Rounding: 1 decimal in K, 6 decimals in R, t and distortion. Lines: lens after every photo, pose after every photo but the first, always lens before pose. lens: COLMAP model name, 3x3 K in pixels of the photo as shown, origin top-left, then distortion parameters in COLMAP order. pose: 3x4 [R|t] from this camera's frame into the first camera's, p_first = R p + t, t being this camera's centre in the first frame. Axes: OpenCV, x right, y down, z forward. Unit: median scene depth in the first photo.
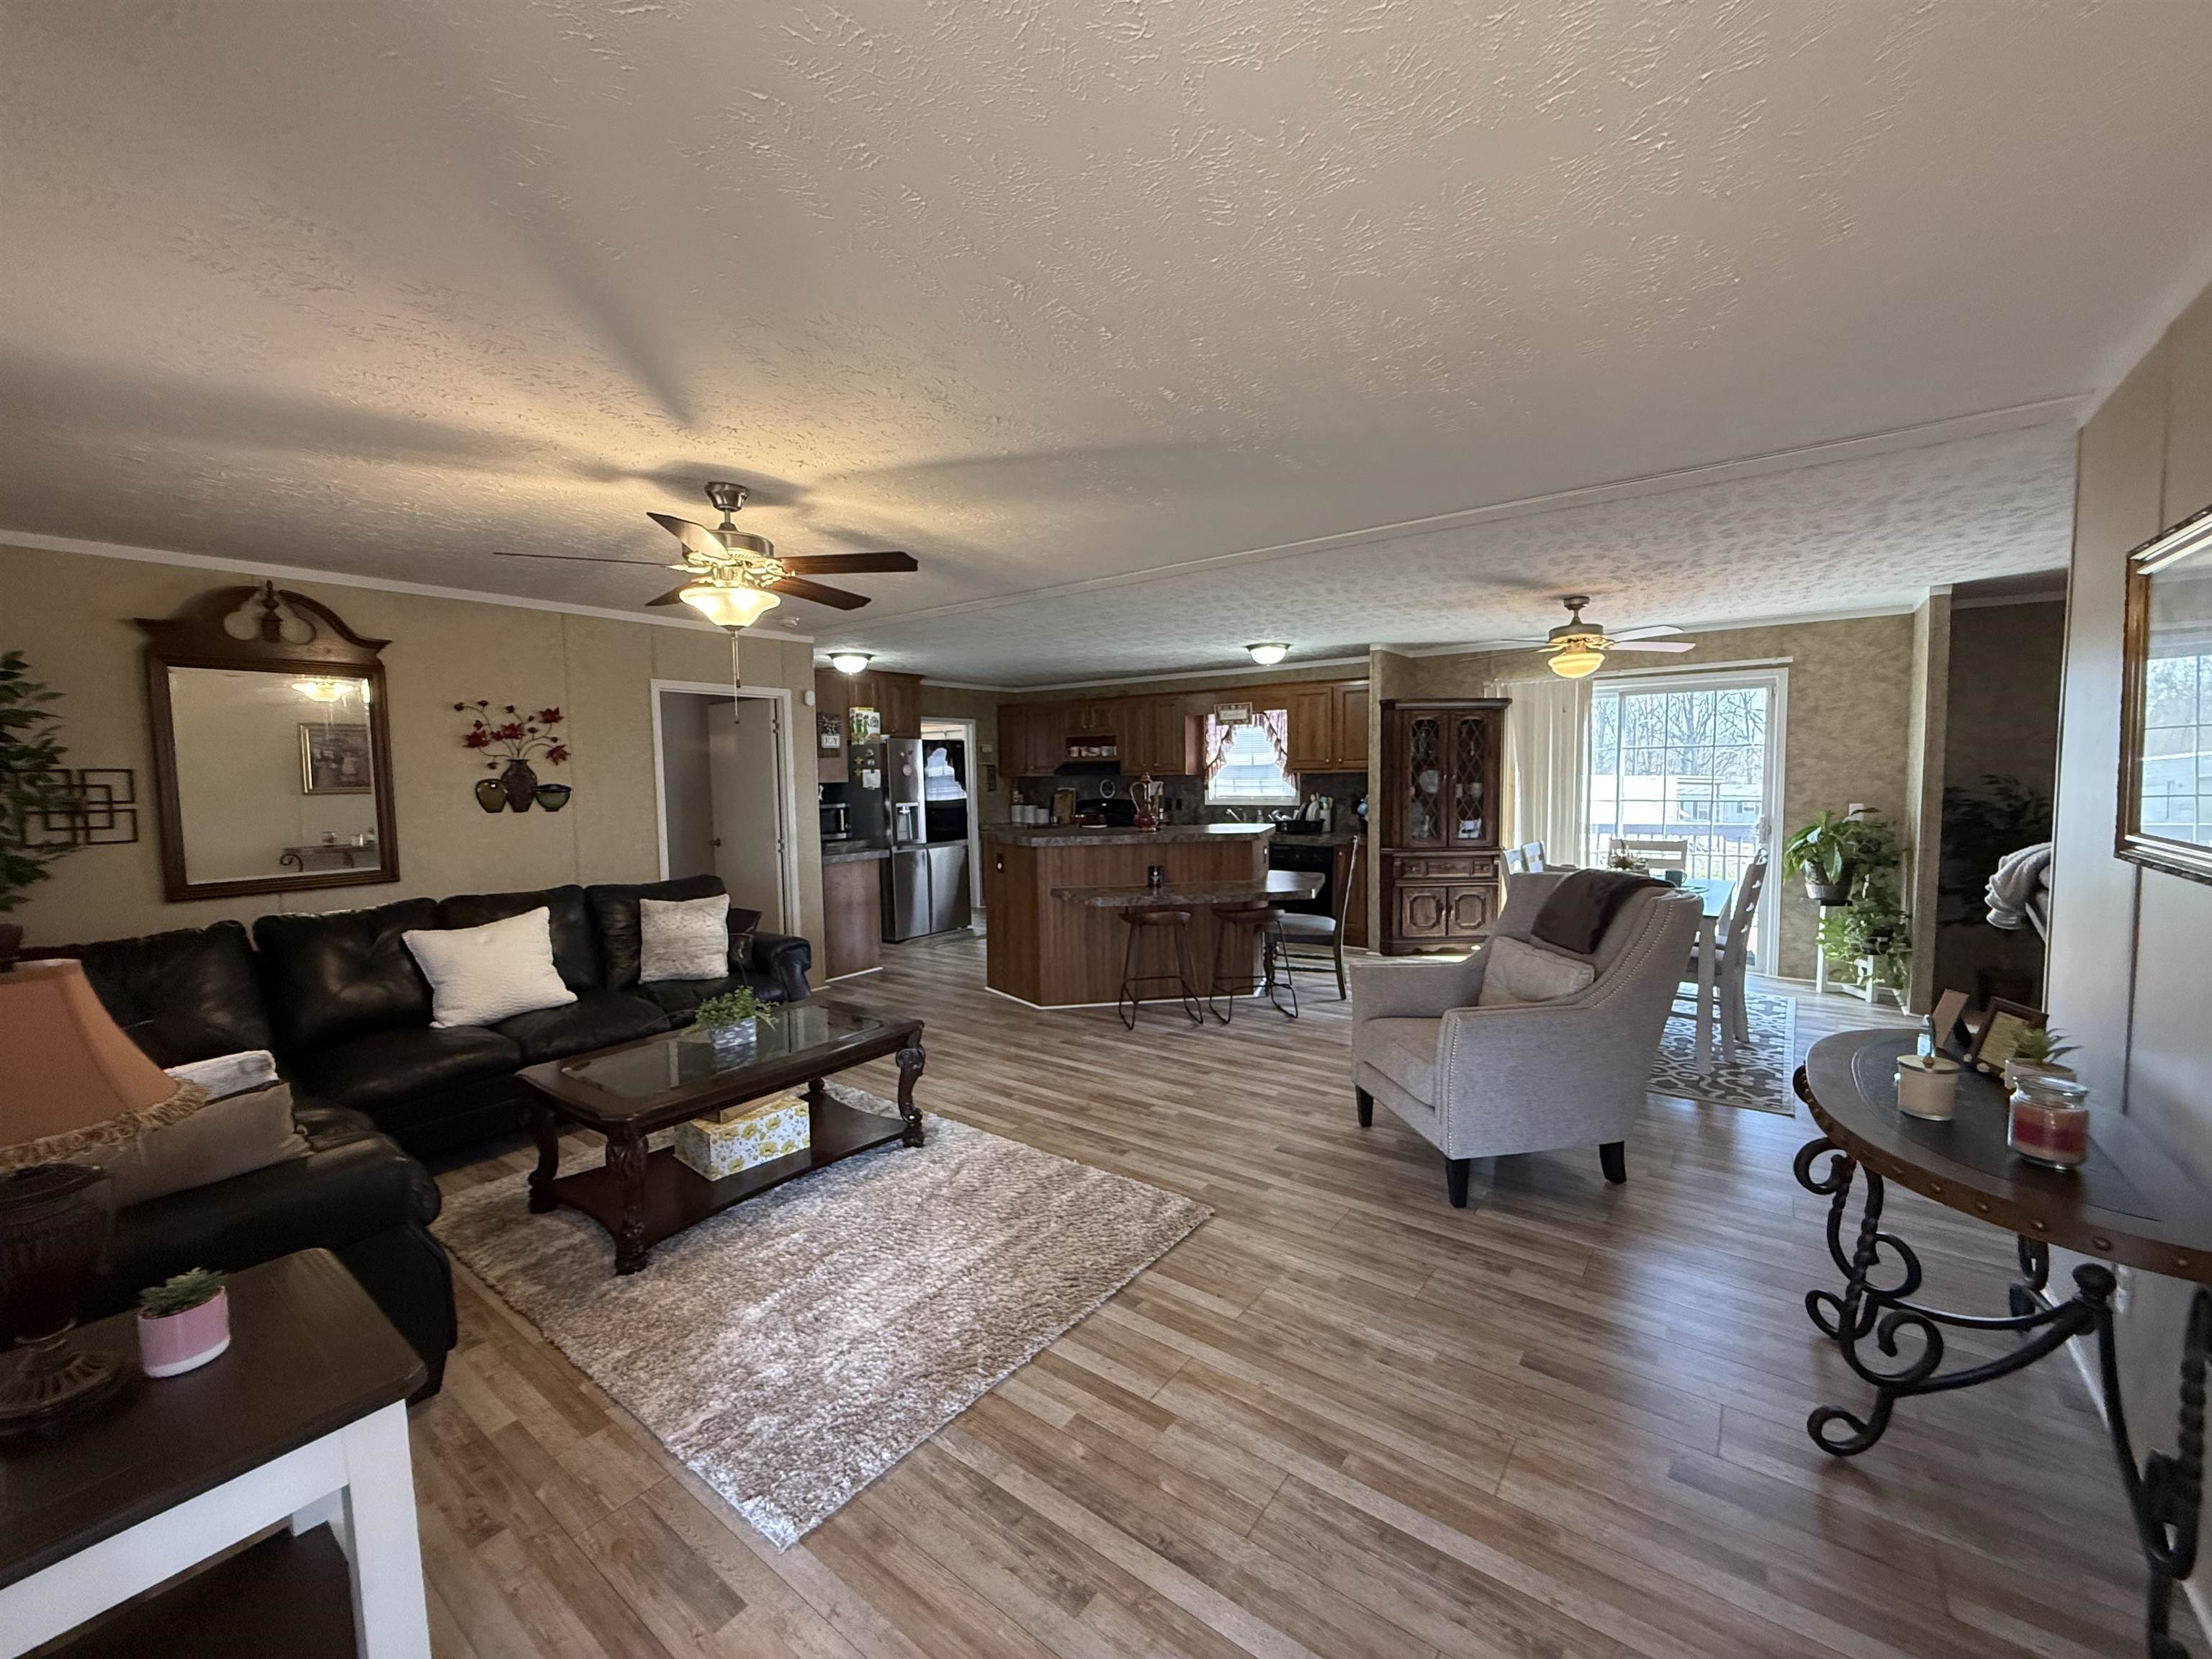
lens RADIAL K [[883.7, 0, 1101.5], [0, 883.7, 838.5], [0, 0, 1]] dist [-0.001704, 0.000648]
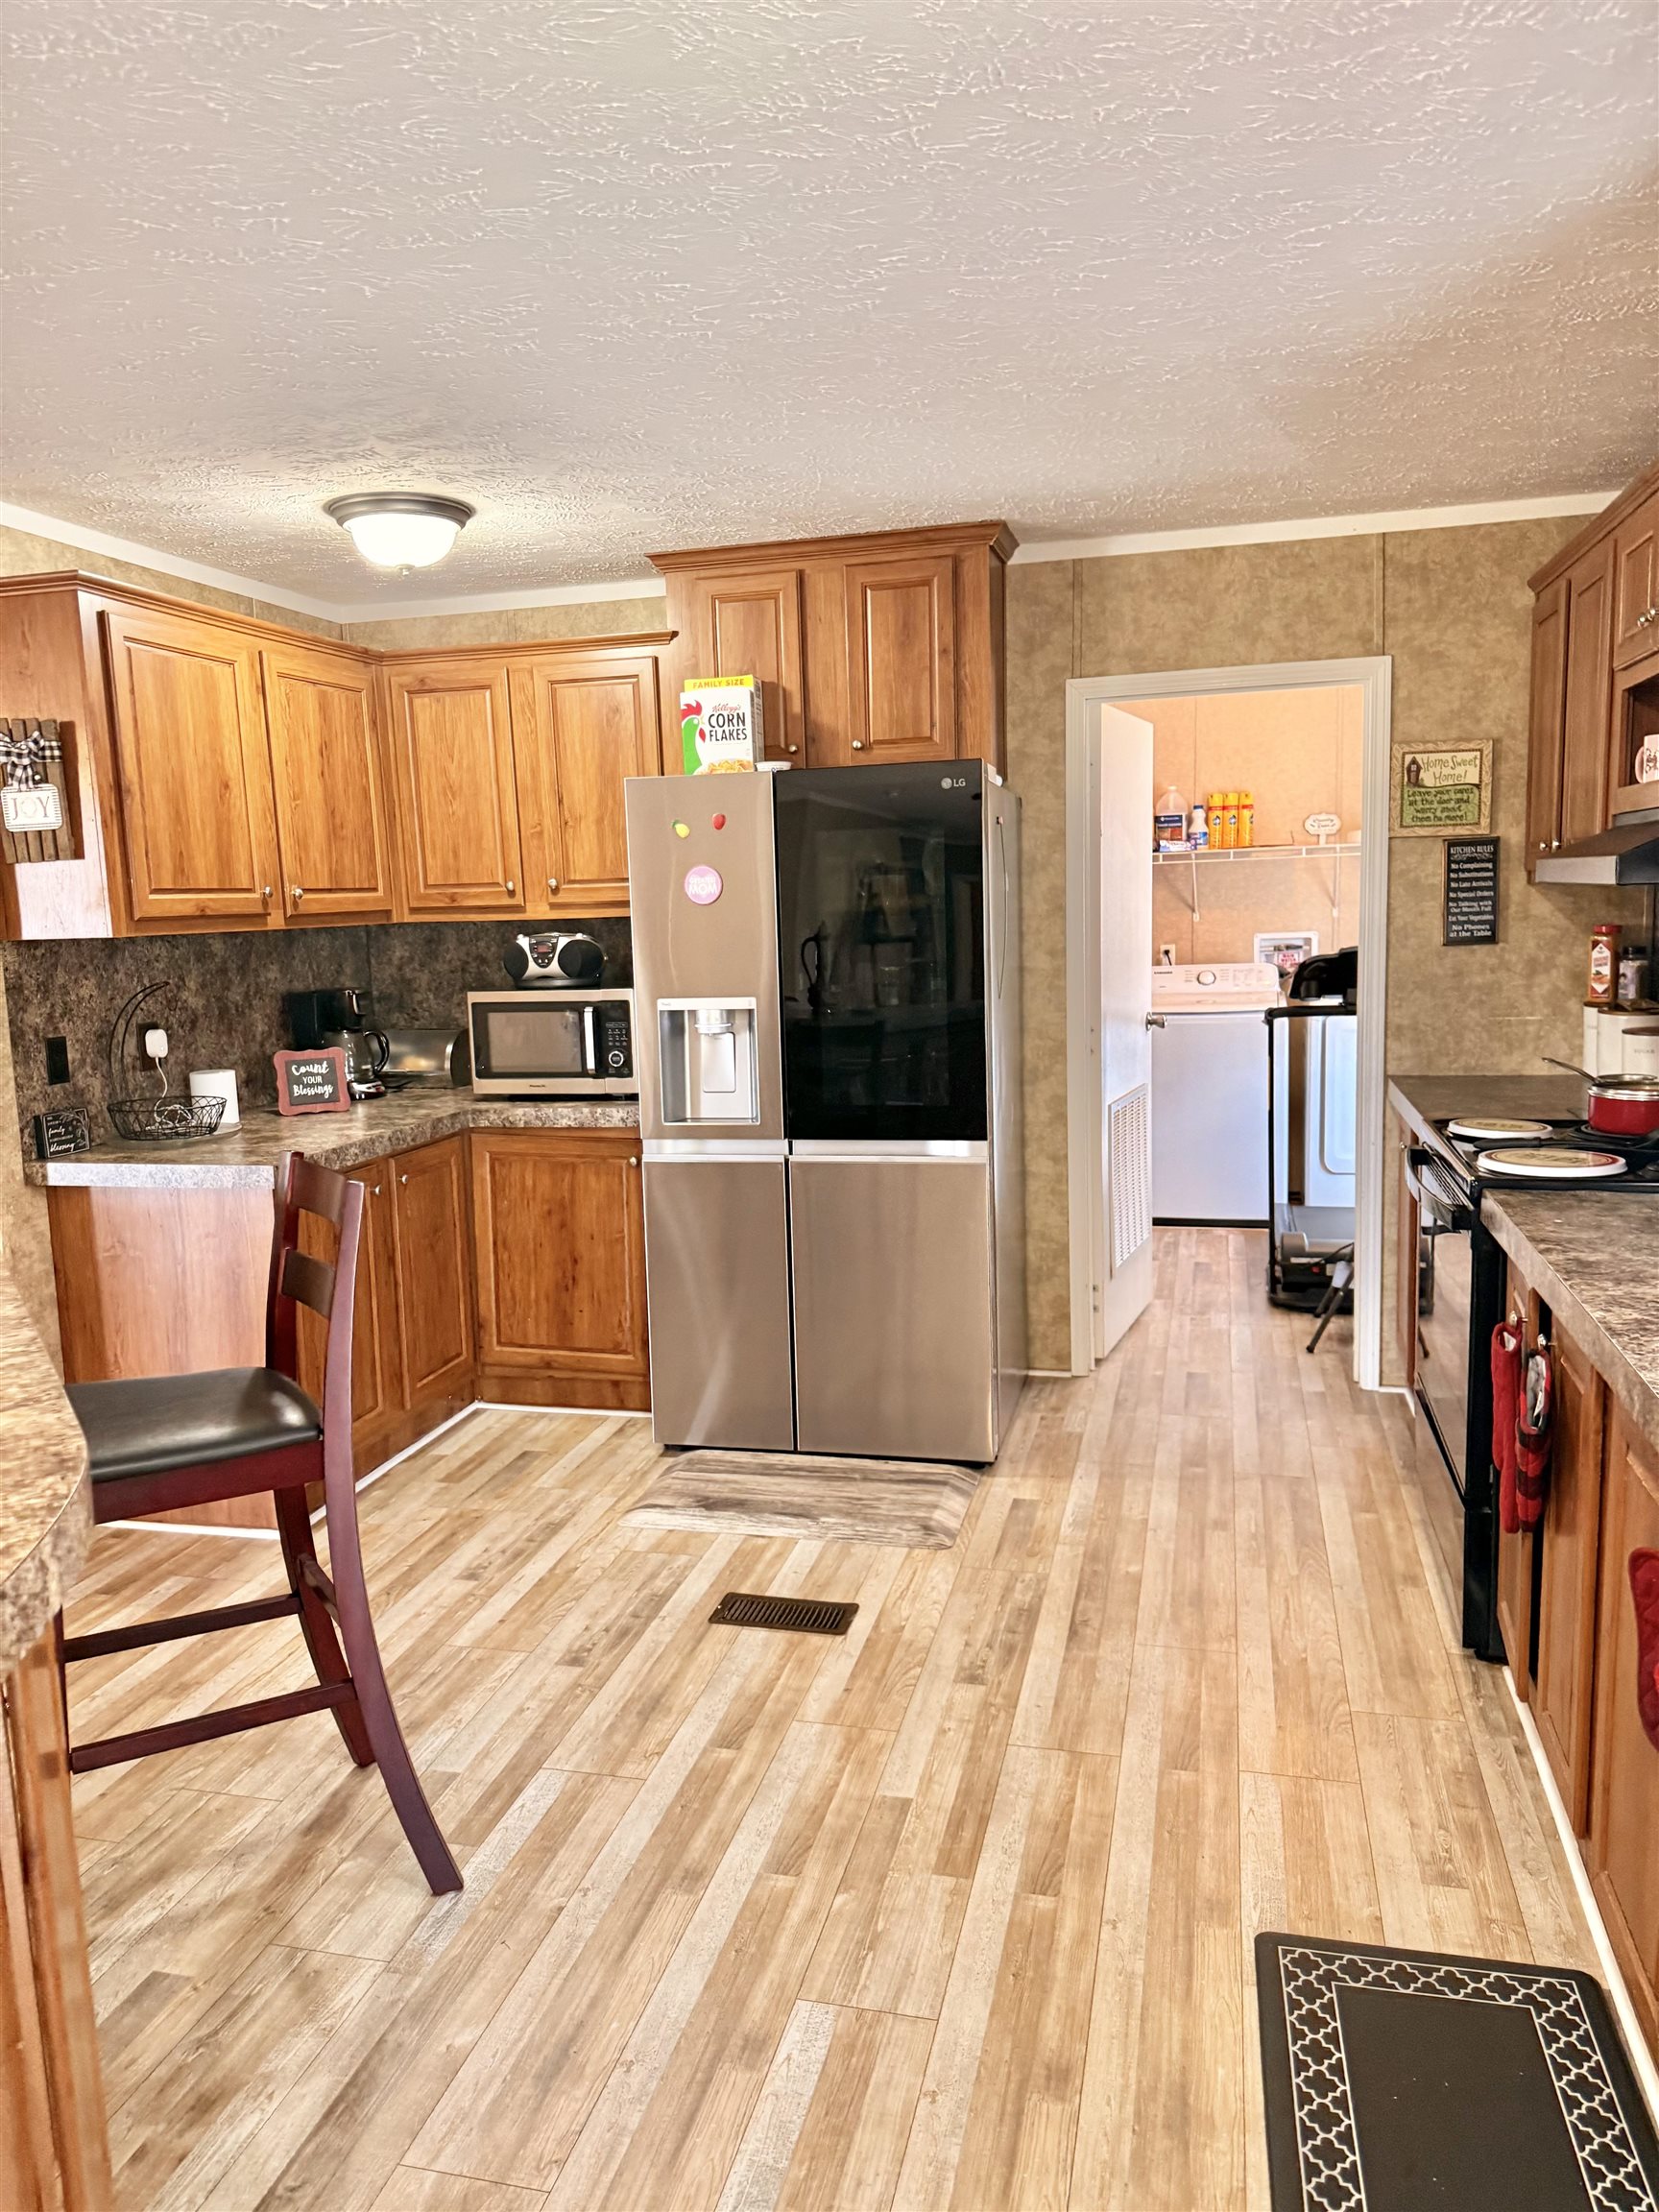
lens RADIAL K [[1559.3, 0, 814.4], [0, 1559.3, 1126.2], [0, 0, 1]] dist [0.046602, -0.058077]
pose [[0.372567, 0.131214, -0.918682, 0.528524], [-0.042230, 0.991325, 0.124463, -0.125598], [0.927044, -0.007575, 0.374876, 1.656367]]
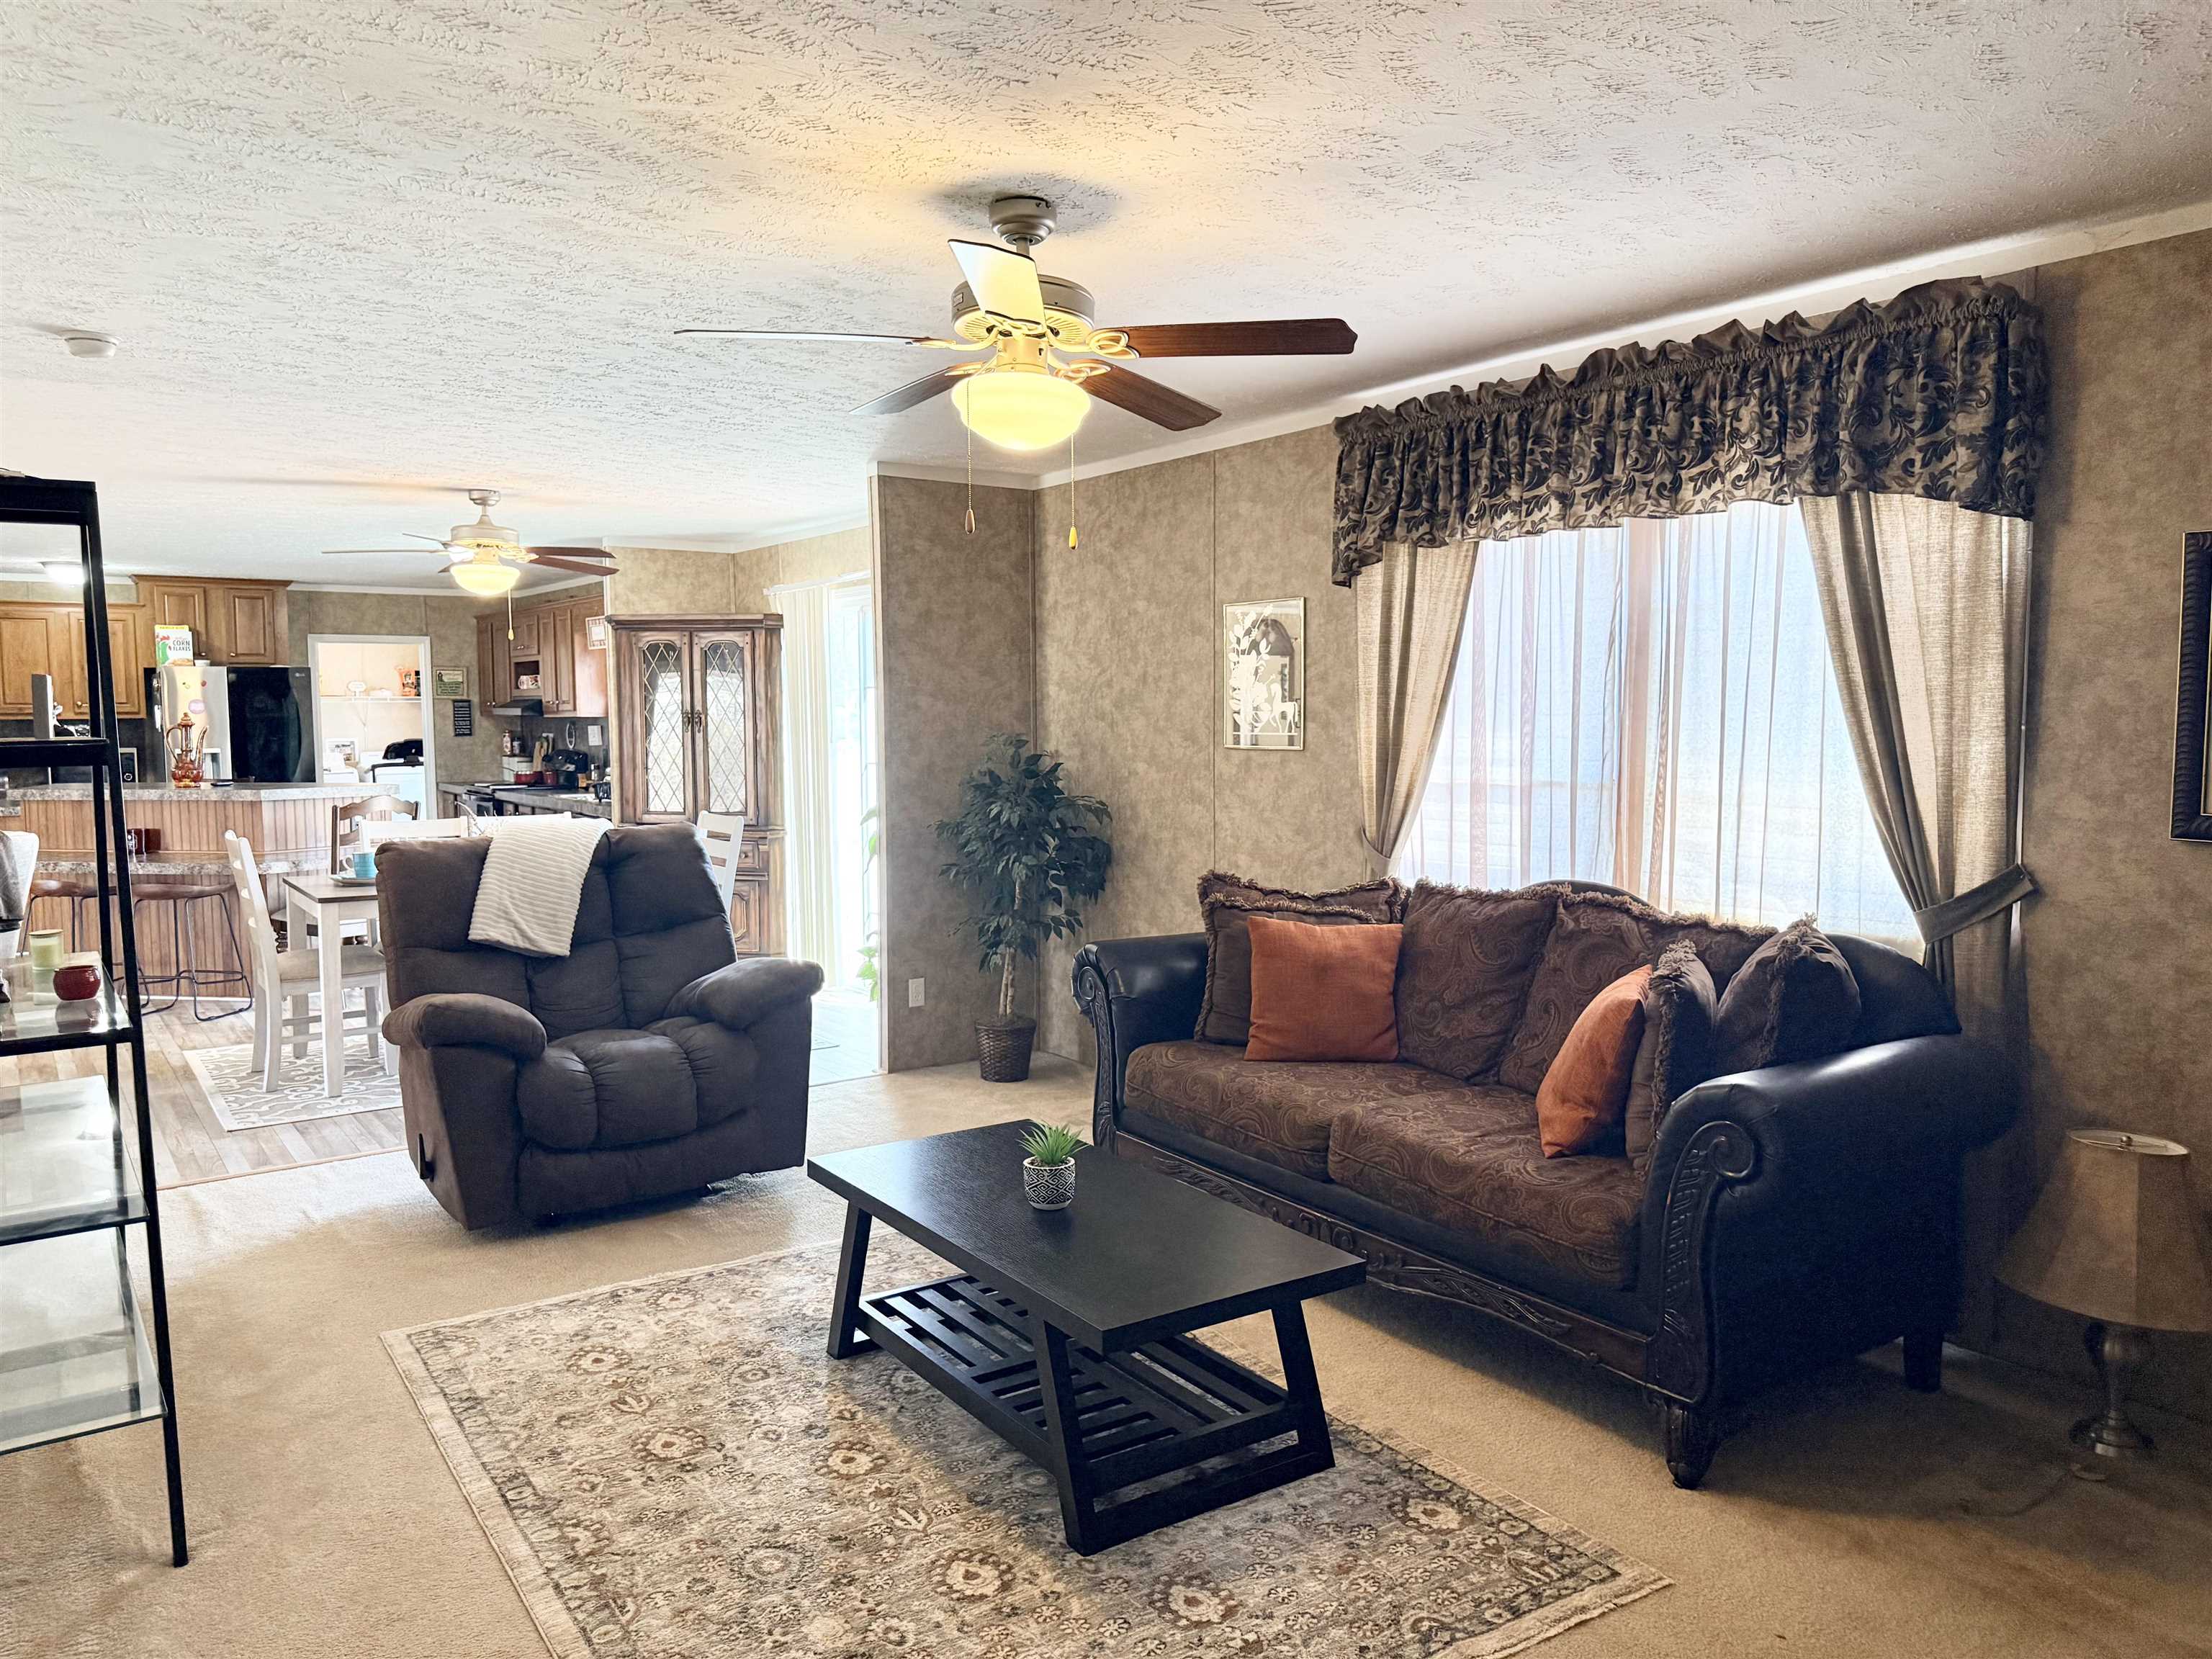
lens RADIAL K [[1559.3, 0, 1096.6], [0, 1559.3, 828.3], [0, 0, 1]] dist [0.046602, -0.058077]
pose [[0.952516, 0.027529, -0.303243, 1.855425], [-0.027274, 0.999615, 0.005078, 0.000283], [0.303266, 0.003434, 0.952900, -0.131289]]
